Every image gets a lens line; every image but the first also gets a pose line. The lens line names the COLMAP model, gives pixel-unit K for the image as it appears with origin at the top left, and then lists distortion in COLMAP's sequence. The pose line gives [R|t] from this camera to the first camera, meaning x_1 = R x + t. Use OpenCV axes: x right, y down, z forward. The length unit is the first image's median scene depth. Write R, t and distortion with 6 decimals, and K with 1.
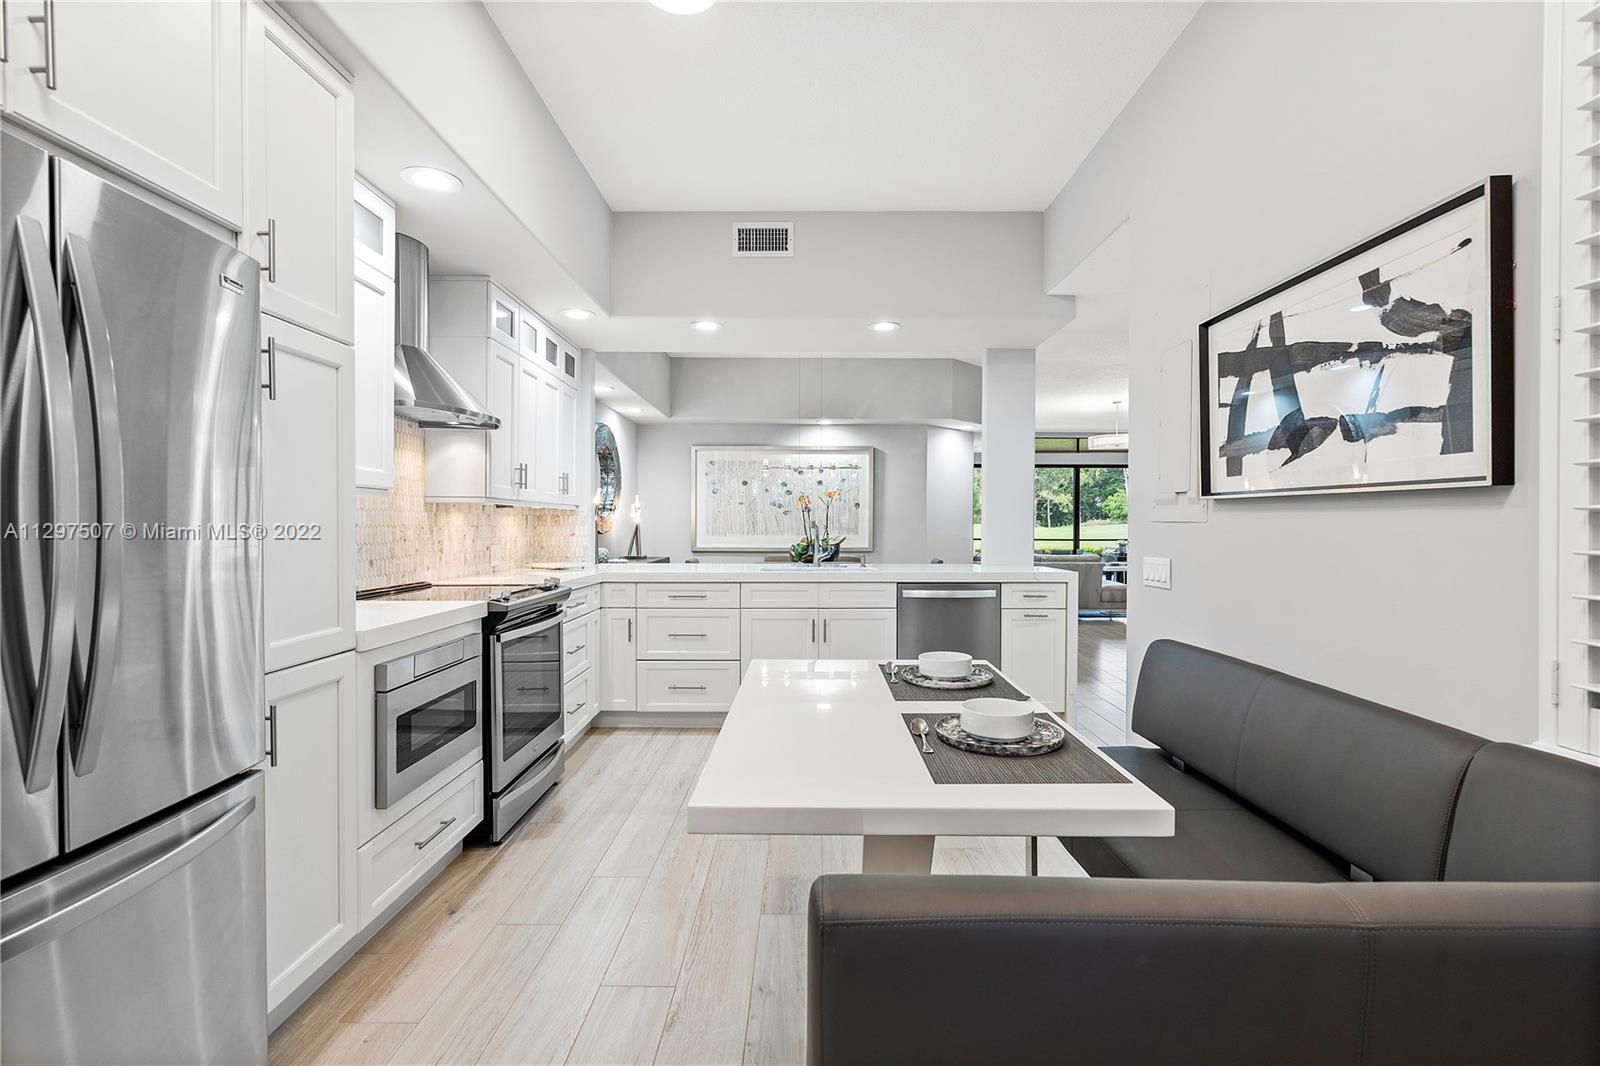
lens RADIAL K [[743.9, 0, 794.4], [0, 743.9, 533.5], [0, 0, 1]] dist [0.002060, 0.000924]
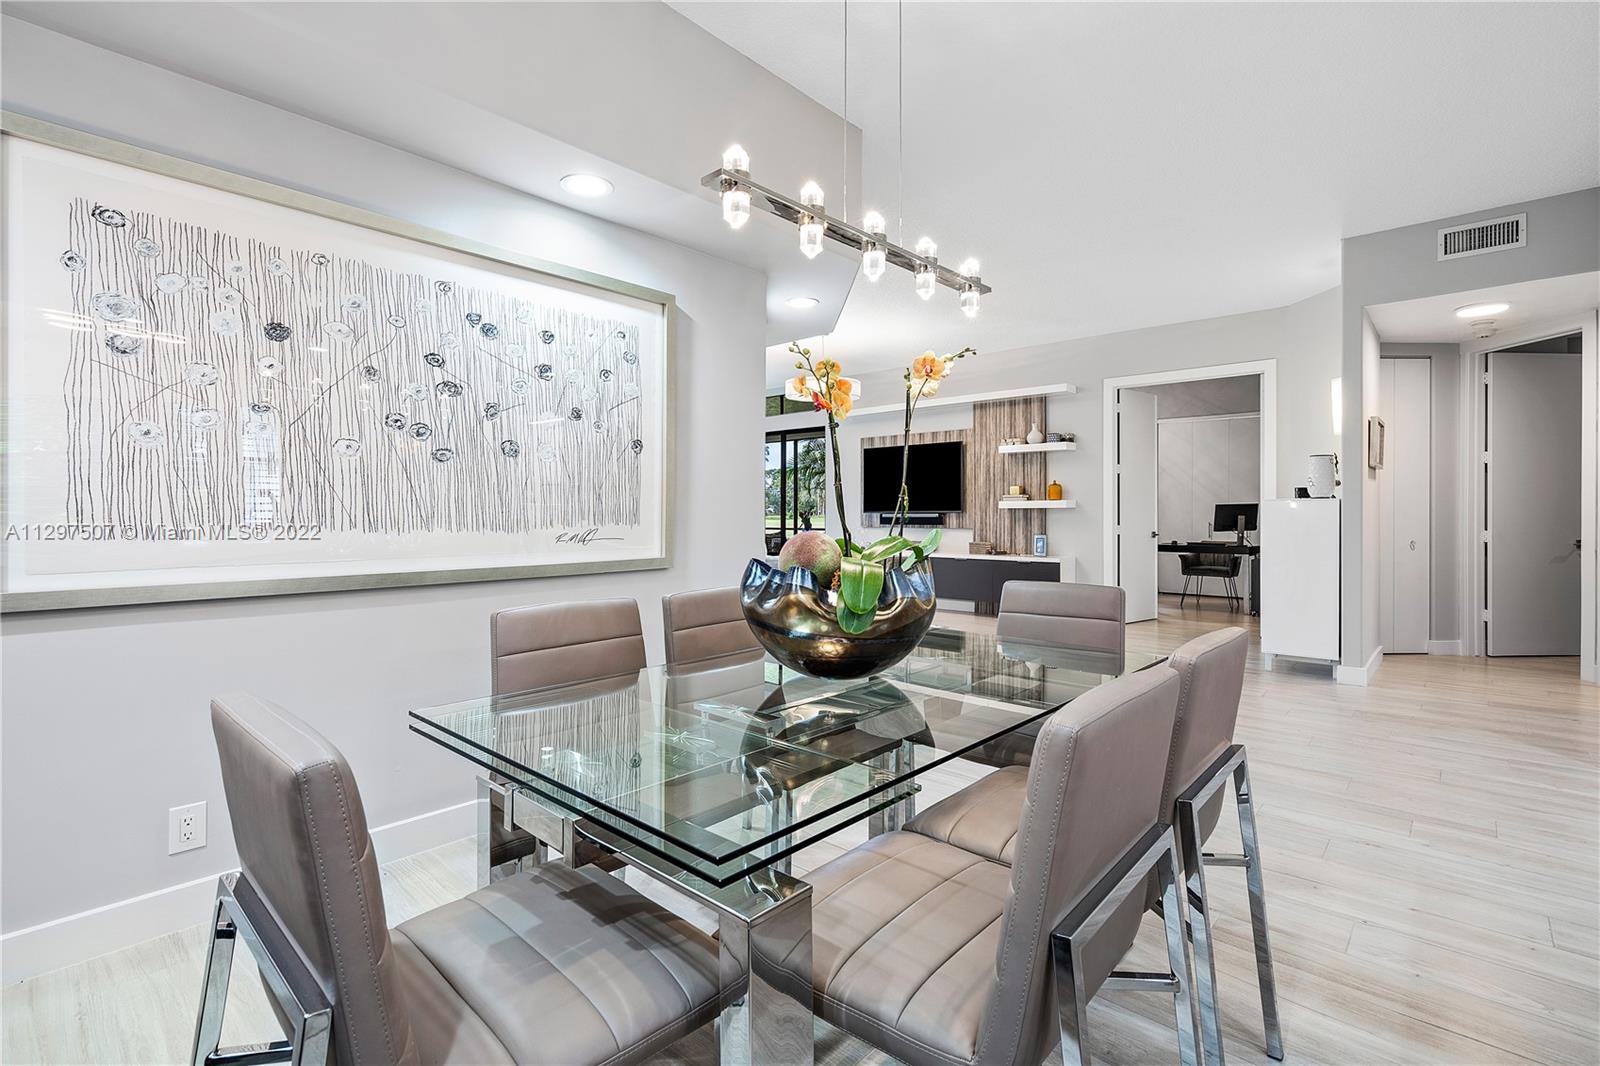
lens RADIAL K [[737.4, 0, 793.3], [0, 737.4, 514.9], [0, 0, 1]] dist [-0.000915, 0.000638]
pose [[0.668847, -0.003087, 0.743394, -0.274222], [0.011760, 0.999910, -0.006428, -0.000358], [-0.743307, 0.013042, 0.668823, 1.397546]]
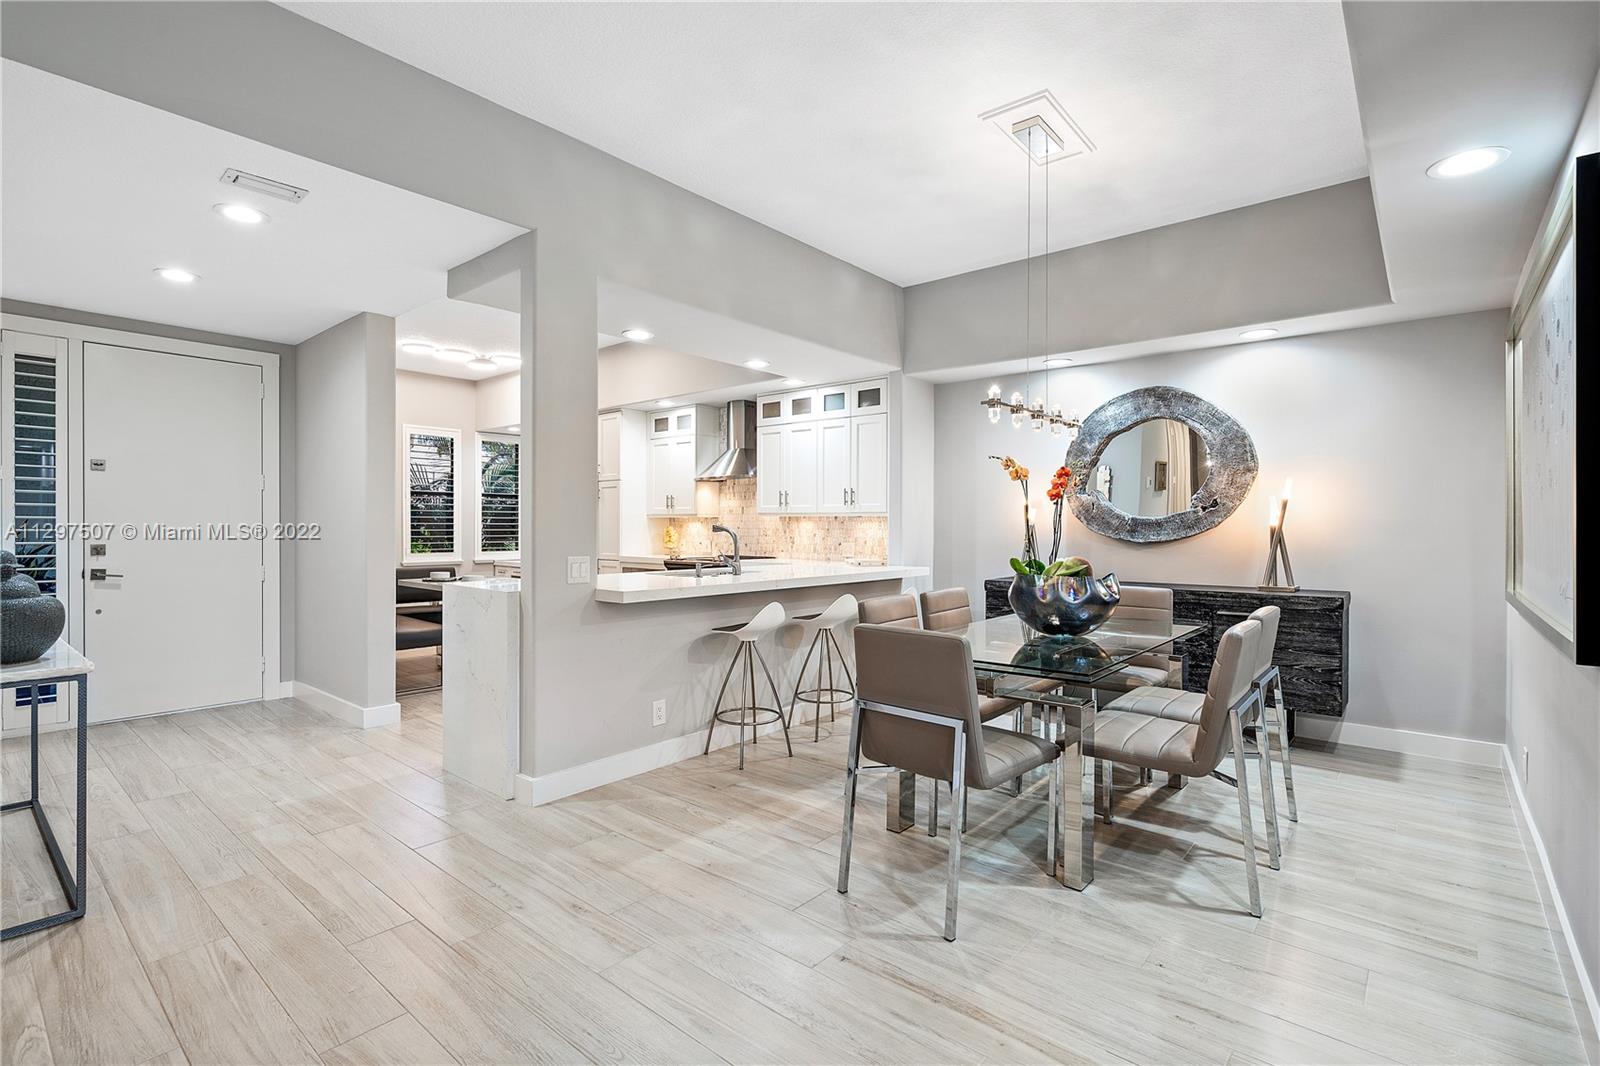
lens RADIAL K [[743.9, 0, 794.4], [0, 743.9, 533.5], [0, 0, 1]] dist [0.002060, 0.000924]
pose [[-0.642322, 0.002166, -0.766432, 0.813314], [-0.014110, 0.999793, 0.014650, -0.022880], [0.766305, 0.020224, -0.642158, 1.934249]]
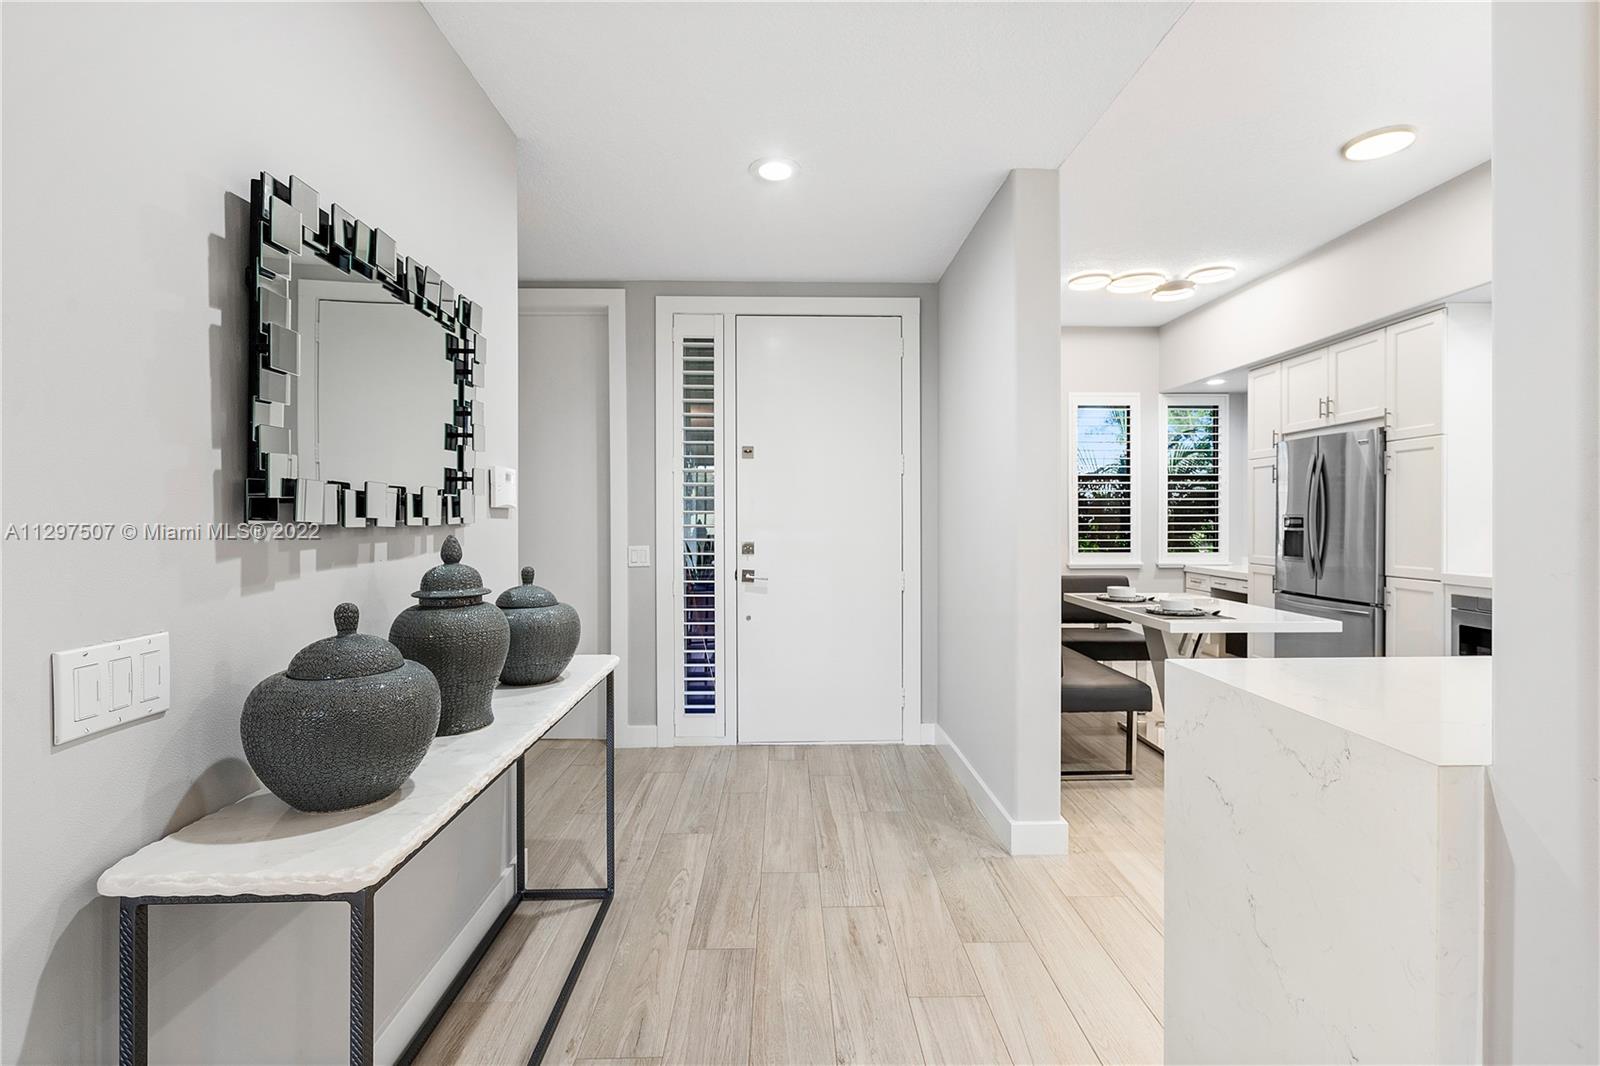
lens RADIAL K [[724.2, 0, 804.8], [0, 724.2, 518.3], [0, 0, 1]] dist [-0.002329, -0.000117]
pose [[-0.999059, -0.001683, -0.043337, 0.593851], [-0.002243, 0.999915, 0.012873, -0.019178], [0.043311, 0.012959, -0.998978, 1.382289]]
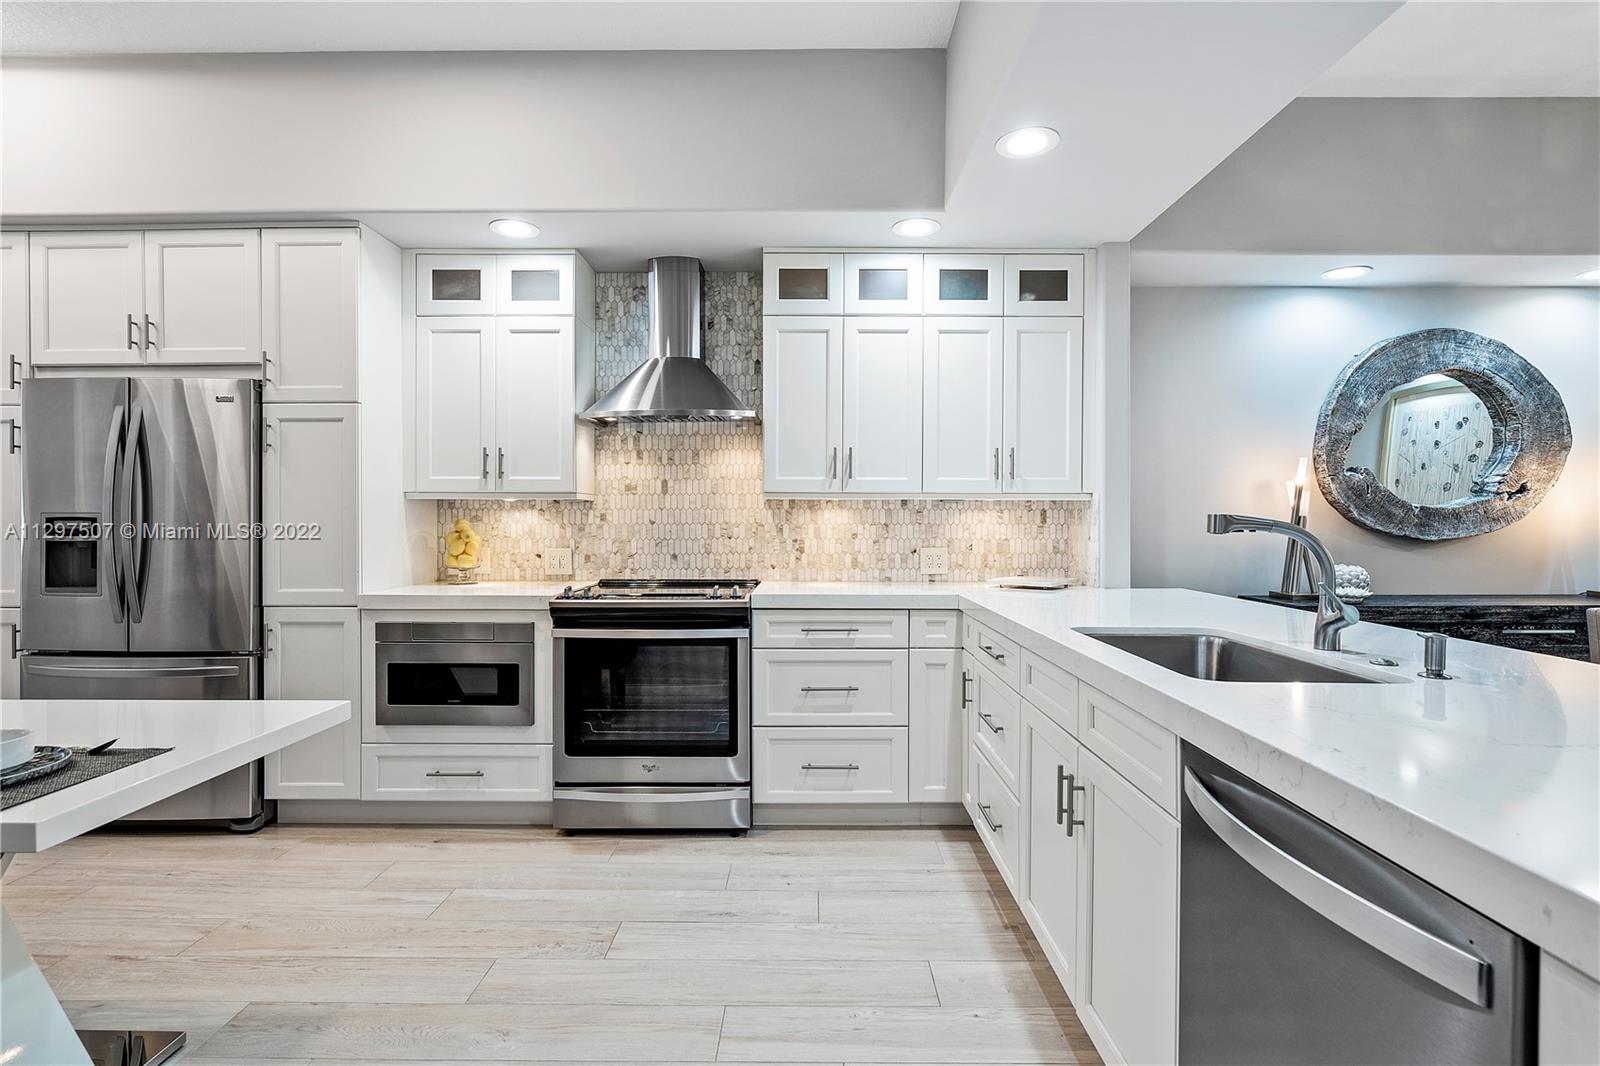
lens RADIAL K [[766.1, 0, 807.9], [0, 766.1, 524.8], [0, 0, 1]] dist [0.000418, 0.000273]
pose [[0.003625, 0.005800, -0.999977, 0.445634], [-0.013159, 0.999897, 0.005752, -0.013213], [0.999907, 0.013137, 0.003701, 0.898642]]
